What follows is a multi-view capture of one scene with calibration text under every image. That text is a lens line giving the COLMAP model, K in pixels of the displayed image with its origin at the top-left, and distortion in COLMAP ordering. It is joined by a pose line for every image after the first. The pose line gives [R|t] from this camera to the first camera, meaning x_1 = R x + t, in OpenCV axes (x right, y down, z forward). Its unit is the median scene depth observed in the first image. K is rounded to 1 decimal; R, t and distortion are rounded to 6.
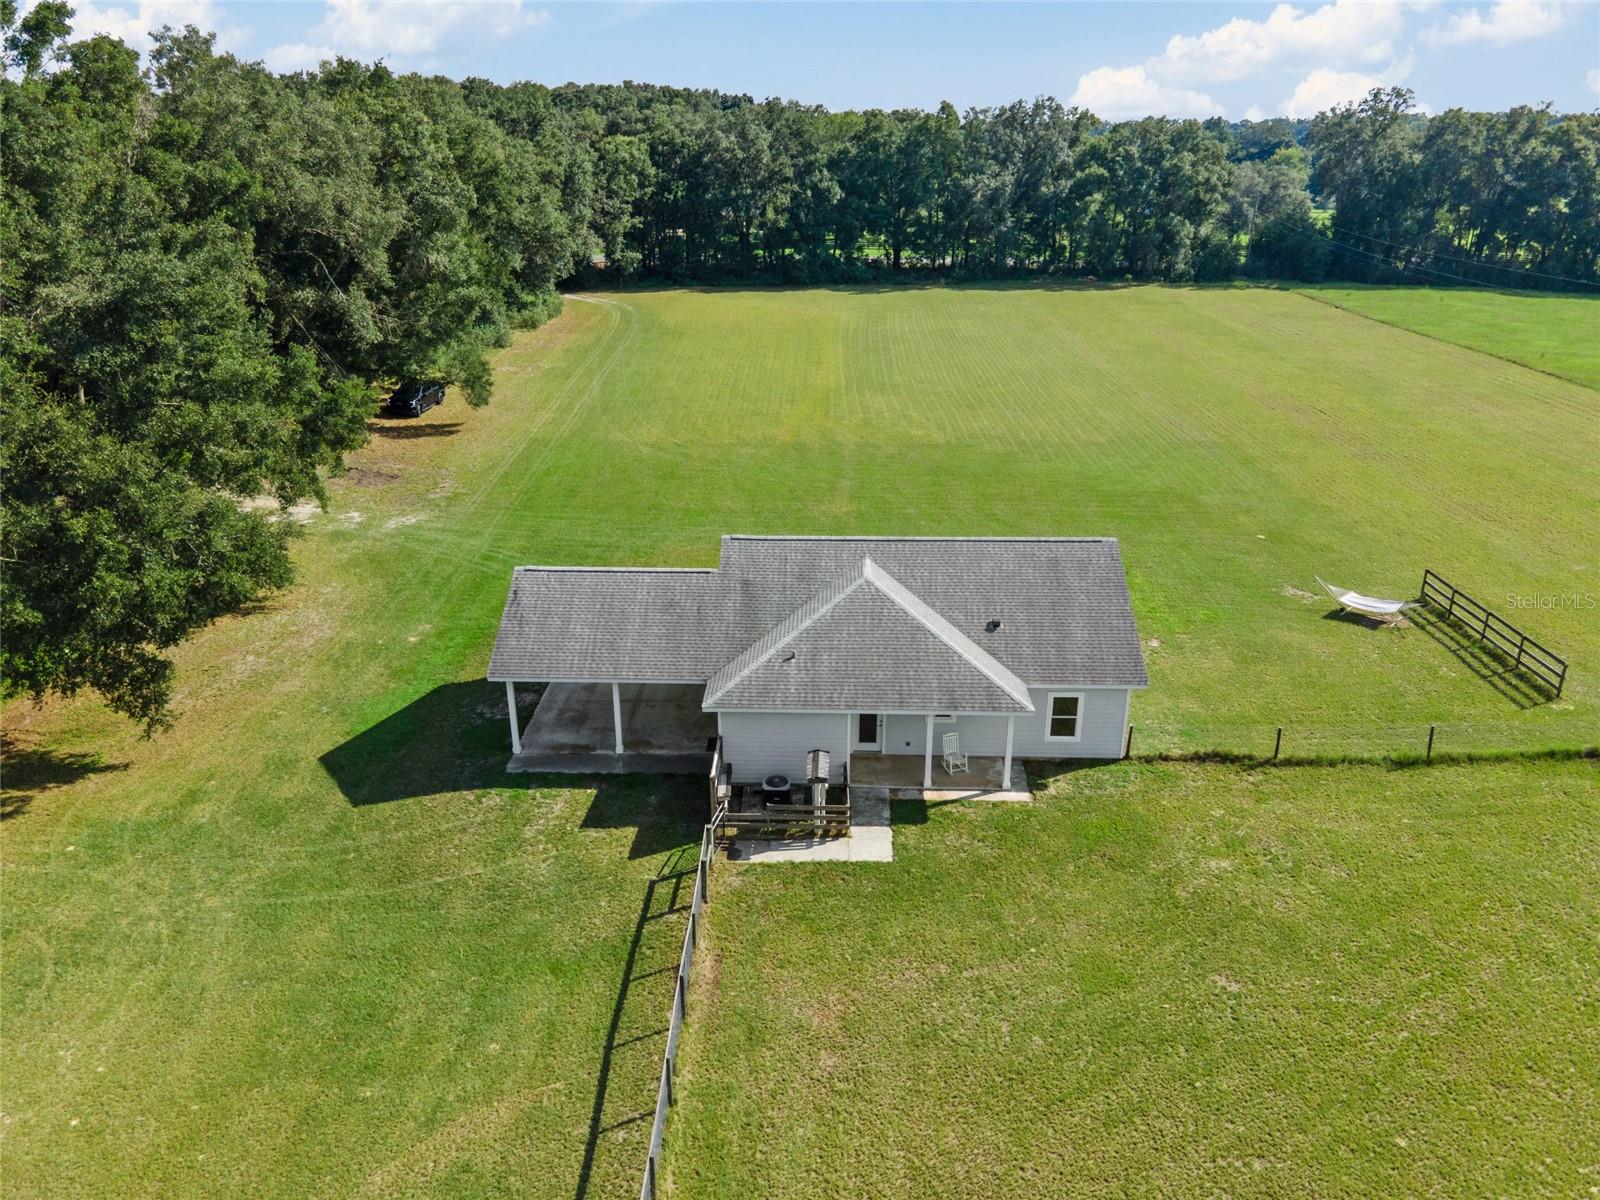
lens RADIAL K [[1170.1, 0, 798.3], [0, 1170.1, 601.1], [0, 0, 1]] dist [0.003983, 0.063402]
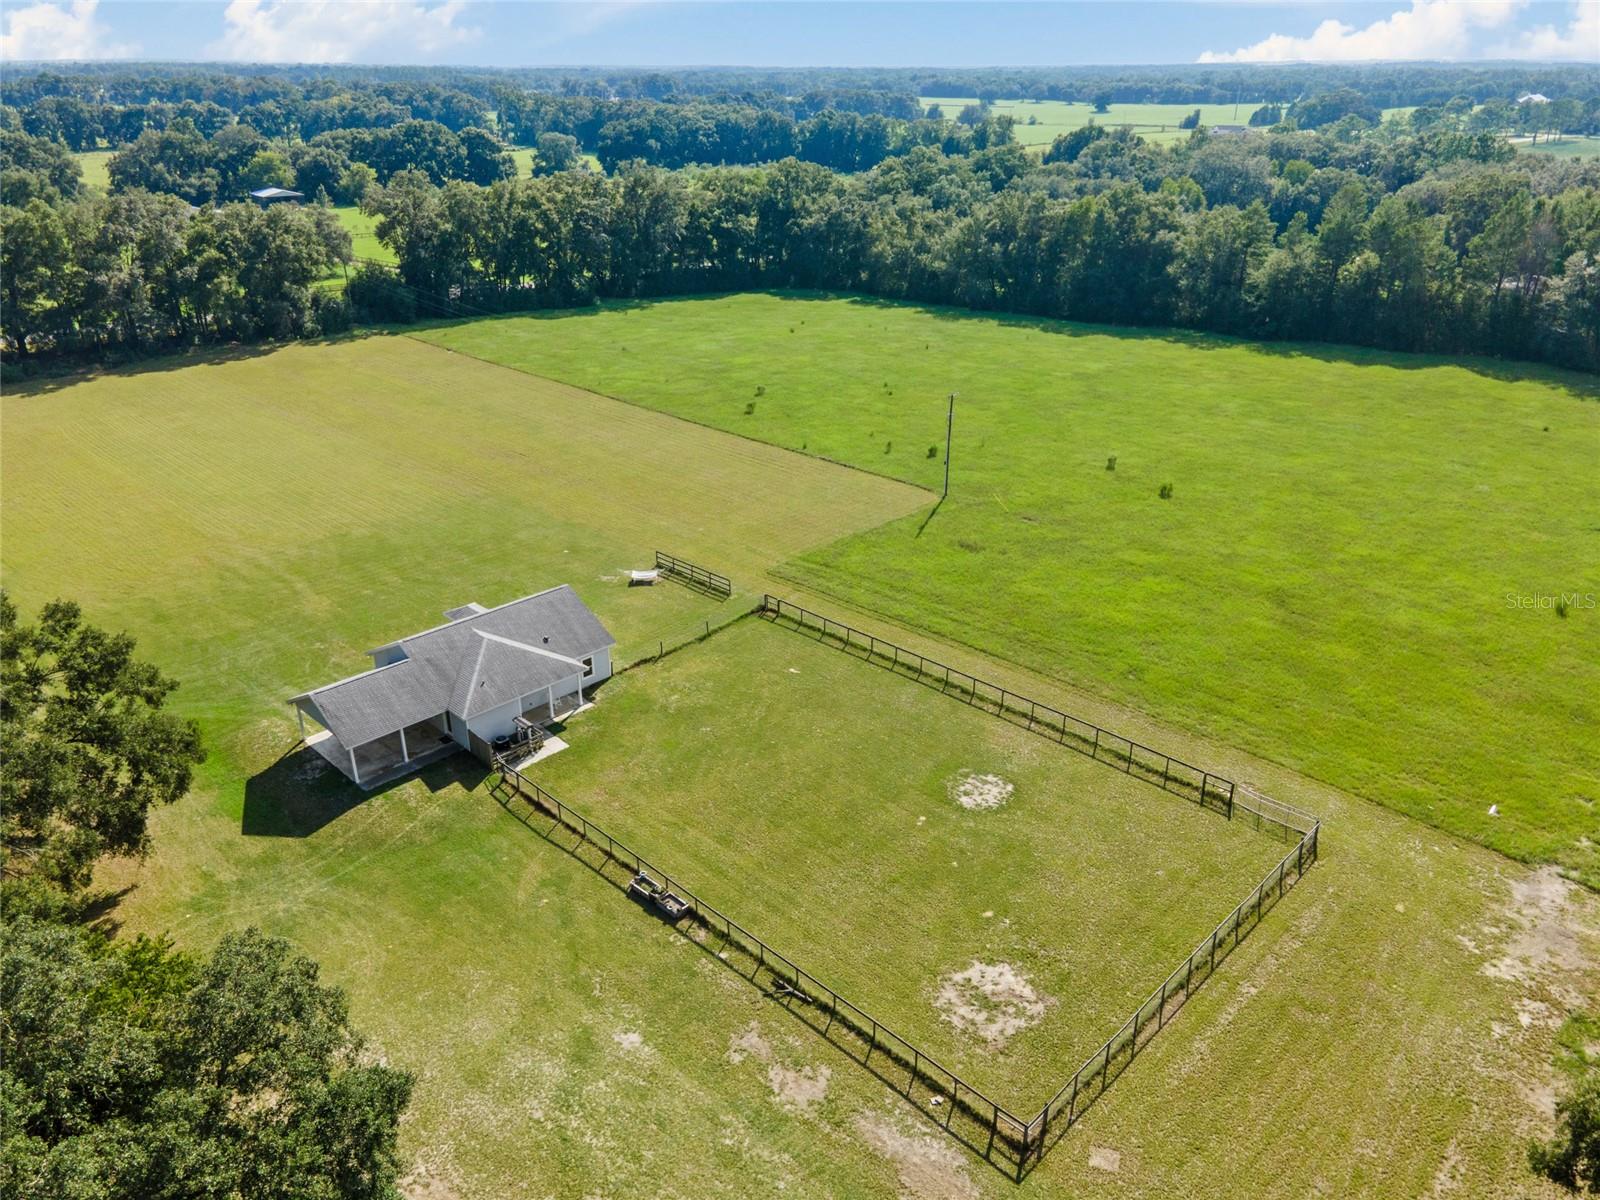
lens RADIAL K [[1170.1, 0, 798.3], [0, 1170.1, 601.1], [0, 0, 1]] dist [0.003983, 0.063402]
pose [[0.682995, -0.301510, 0.665289, -0.956481], [0.268561, 0.950687, 0.155145, -0.263708], [-0.679259, 0.072707, 0.730288, -0.939255]]
